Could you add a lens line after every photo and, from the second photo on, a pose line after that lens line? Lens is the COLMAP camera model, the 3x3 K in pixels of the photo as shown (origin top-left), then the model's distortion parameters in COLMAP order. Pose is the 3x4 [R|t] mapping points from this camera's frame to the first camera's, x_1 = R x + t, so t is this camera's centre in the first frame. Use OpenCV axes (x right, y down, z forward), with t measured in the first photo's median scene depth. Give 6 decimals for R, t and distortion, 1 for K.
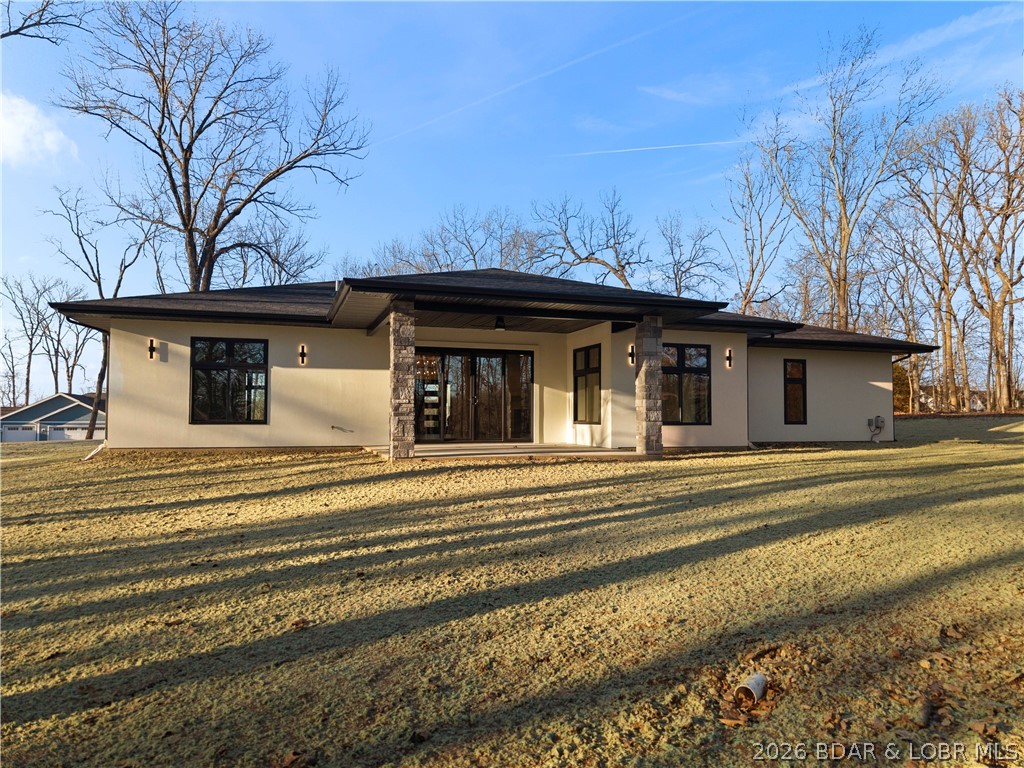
lens RADIAL K [[710.2, 0, 512.0], [0, 710.2, 384.0], [0, 0, 1]] dist [0.063139, -0.046852]
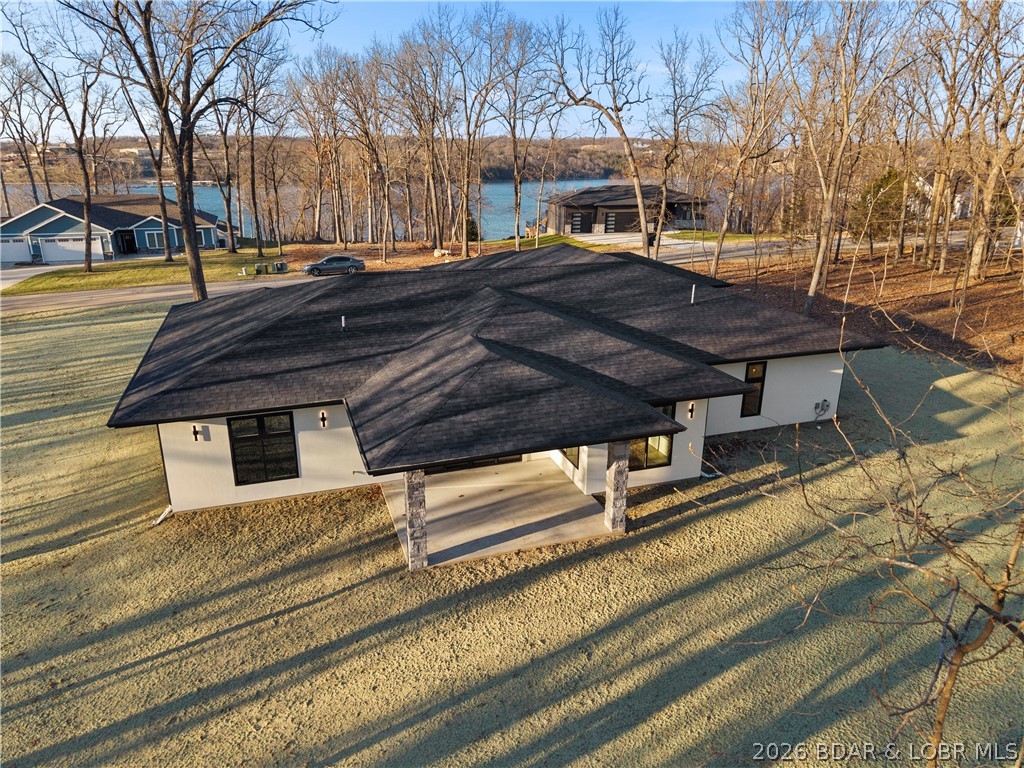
lens RADIAL K [[710.2, 0, 512.0], [0, 710.2, 384.0], [0, 0, 1]] dist [0.063139, -0.046852]
pose [[0.999936, -0.003404, 0.010778, 0.000705], [-0.000609, 0.935994, 0.352015, -0.402544], [-0.011287, -0.351999, 0.935932, -0.052574]]
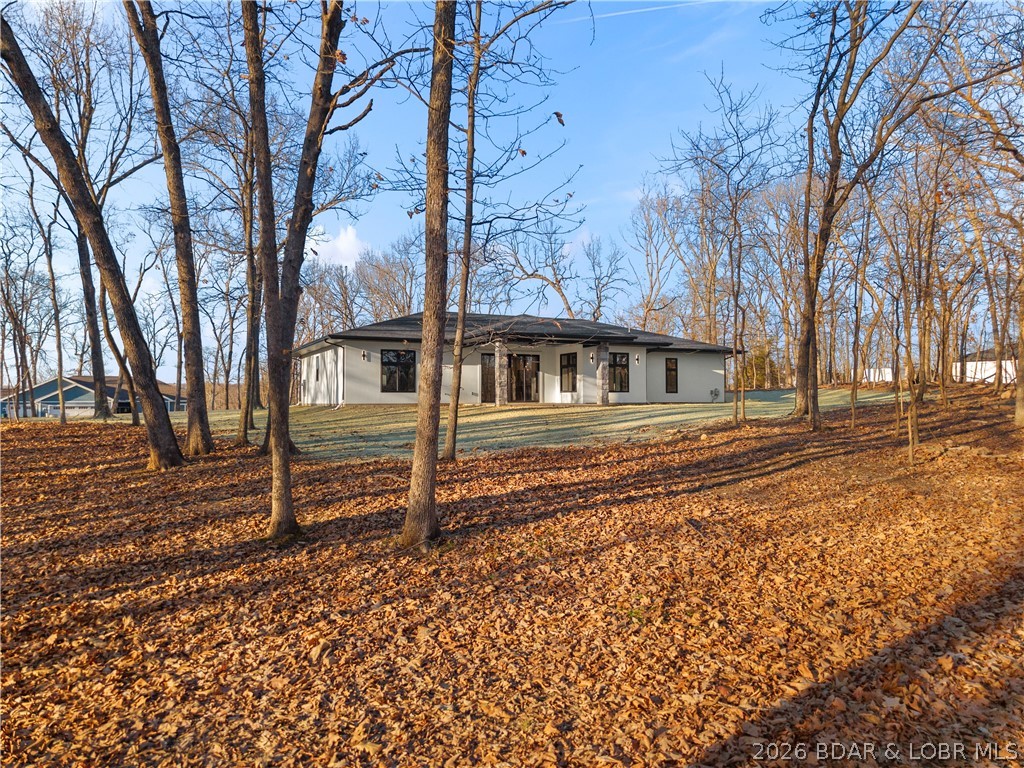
lens RADIAL K [[710.2, 0, 512.0], [0, 710.2, 384.0], [0, 0, 1]] dist [0.063139, -0.046852]
pose [[0.991922, -0.002611, 0.126821, -0.256739], [-0.000621, 0.999676, 0.025442, -0.014424], [-0.126846, -0.025315, 0.991599, -0.804894]]
